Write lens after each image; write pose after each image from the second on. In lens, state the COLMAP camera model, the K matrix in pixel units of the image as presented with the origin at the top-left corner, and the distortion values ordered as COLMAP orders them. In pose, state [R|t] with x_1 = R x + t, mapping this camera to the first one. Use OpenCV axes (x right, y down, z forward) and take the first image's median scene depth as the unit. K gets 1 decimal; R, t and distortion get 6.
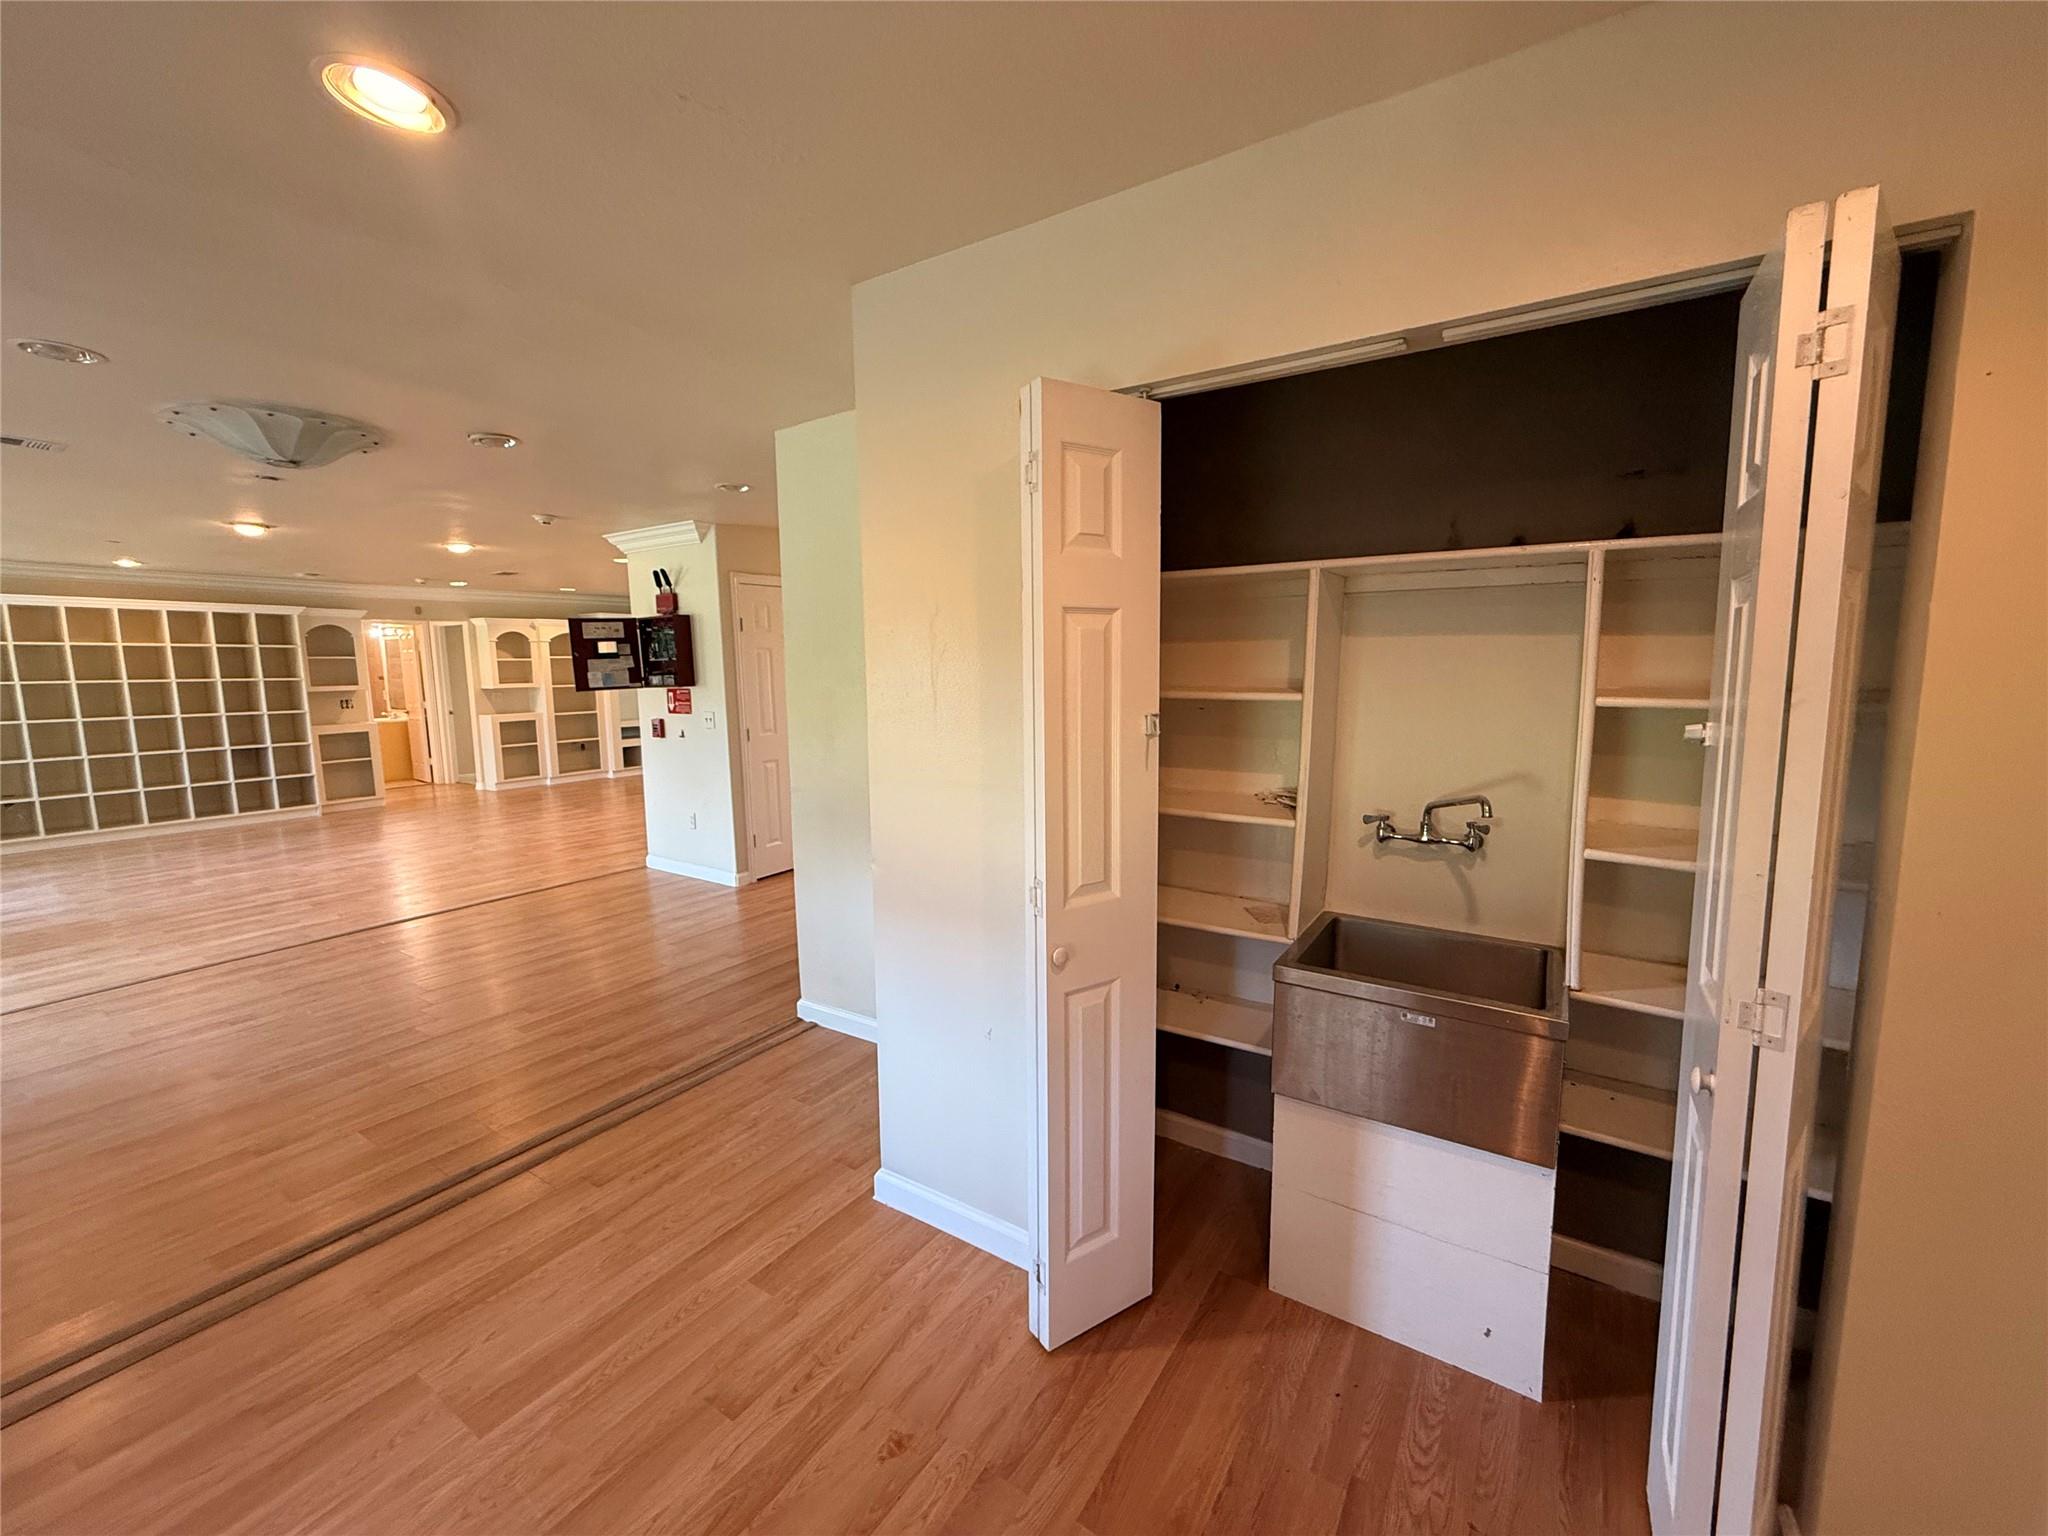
lens RADIAL K [[822.9, 0, 1022.2], [0, 822.9, 762.9], [0, 0, 1]] dist [0.000378, 0.000265]
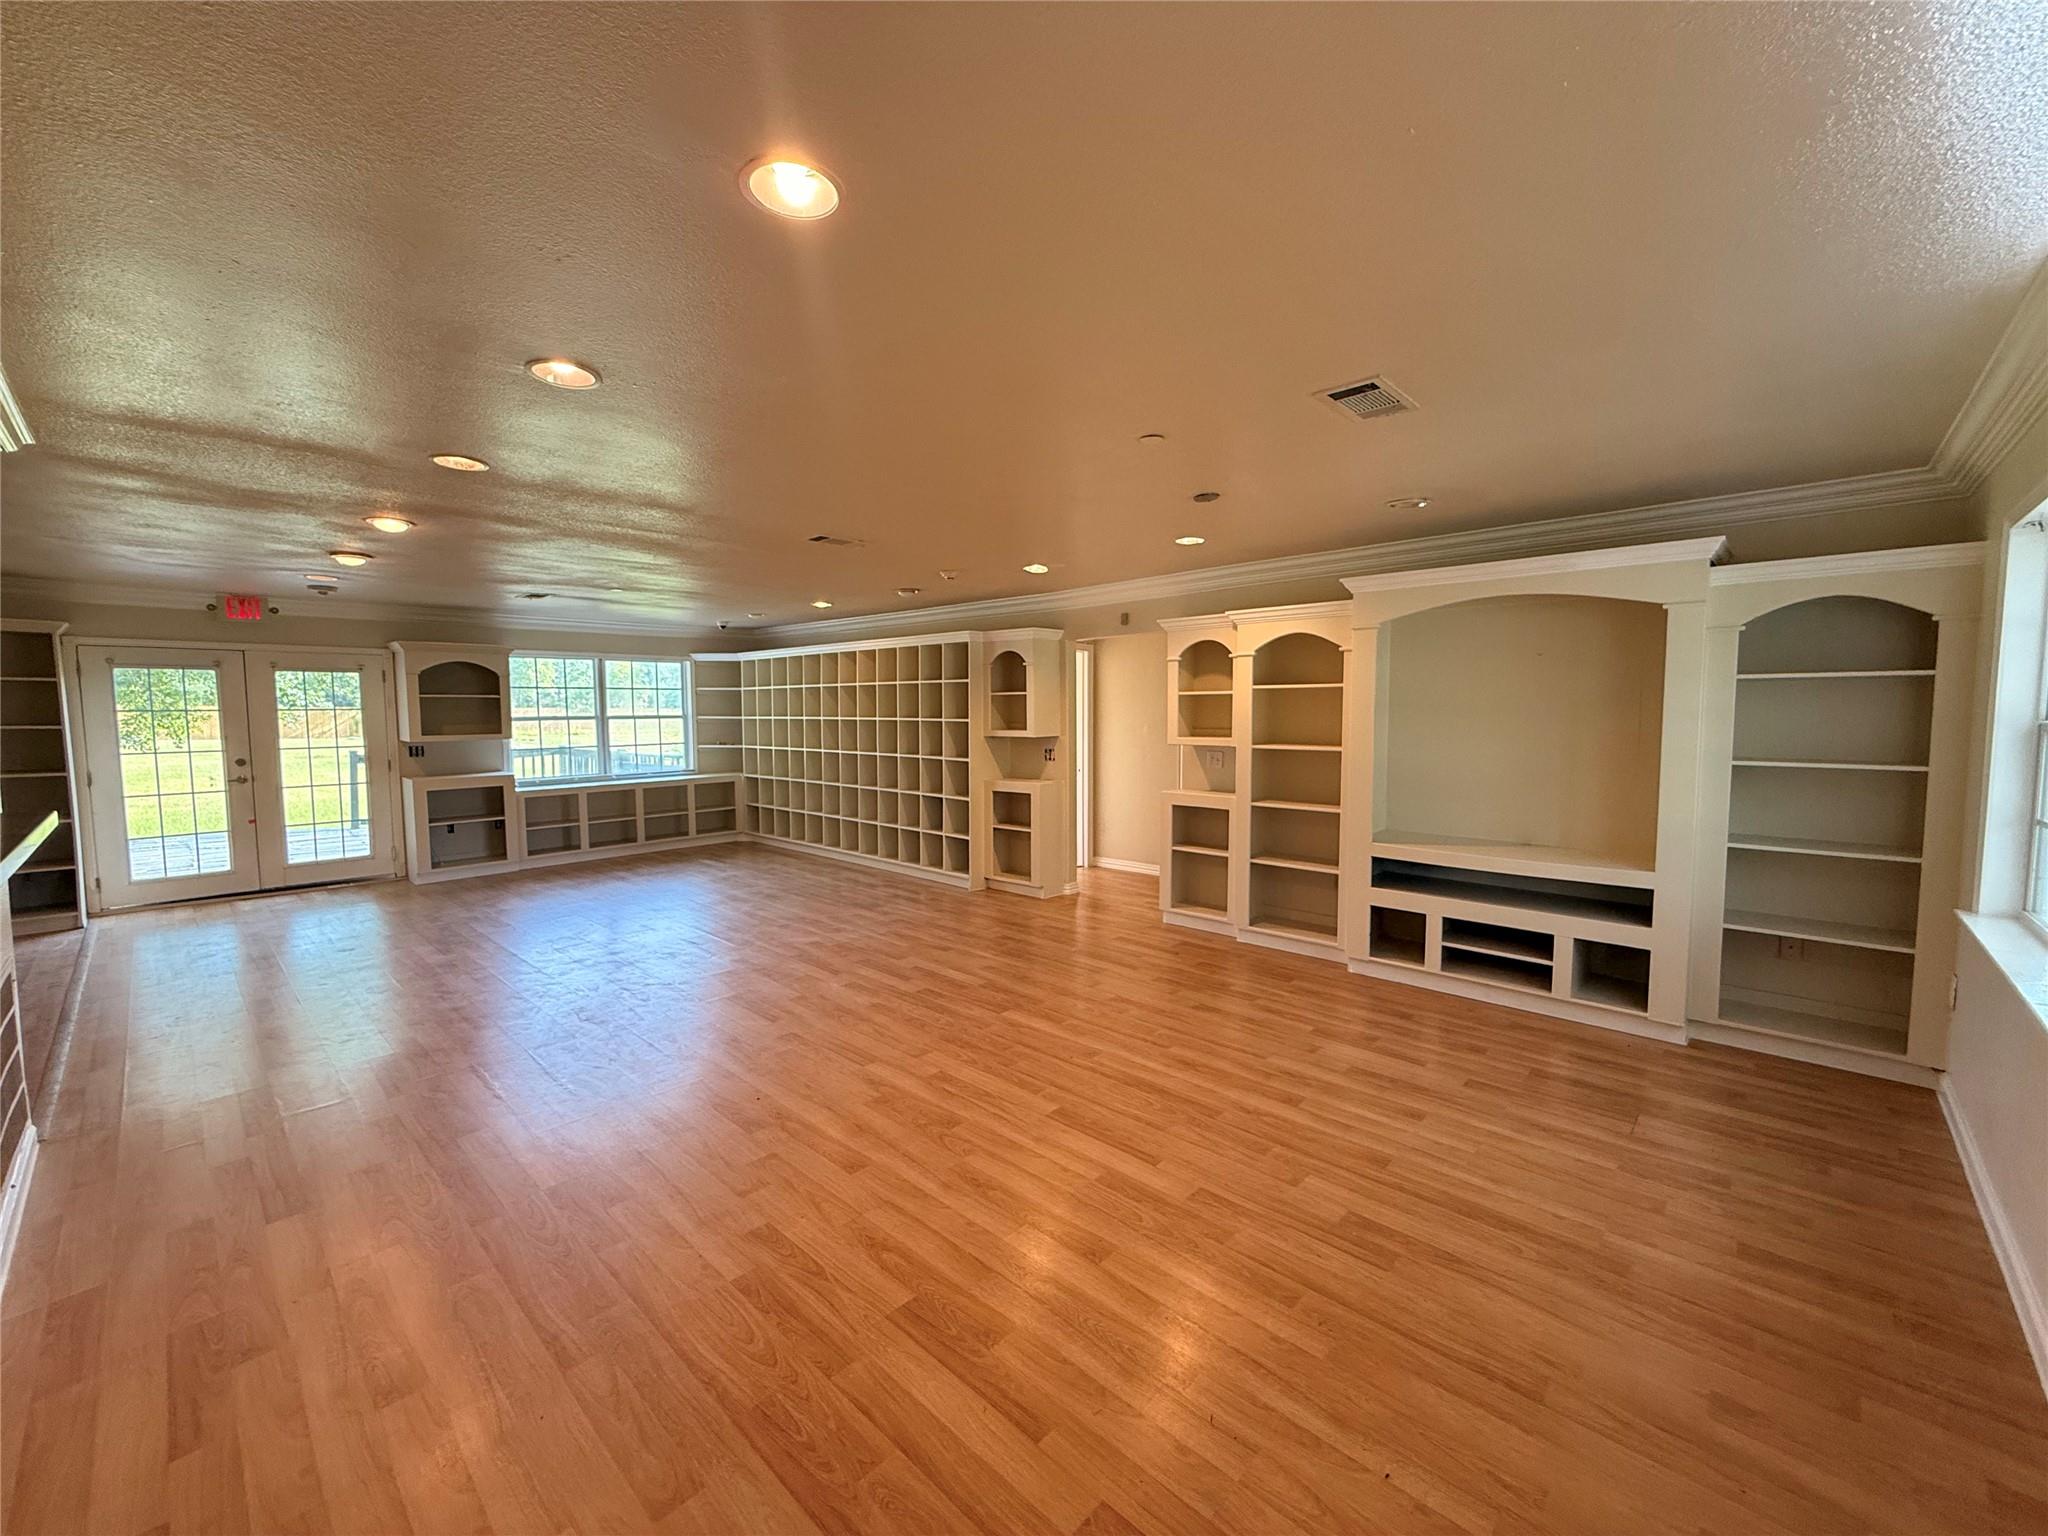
lens RADIAL K [[822.9, 0, 1018.7], [0, 822.9, 772.3], [0, 0, 1]] dist [0.000378, 0.000265]
pose [[-0.184054, 0.085816, -0.979163, -0.084944], [-0.115407, 0.987404, 0.108232, -0.145849], [0.976117, 0.132923, -0.171832, 1.206052]]
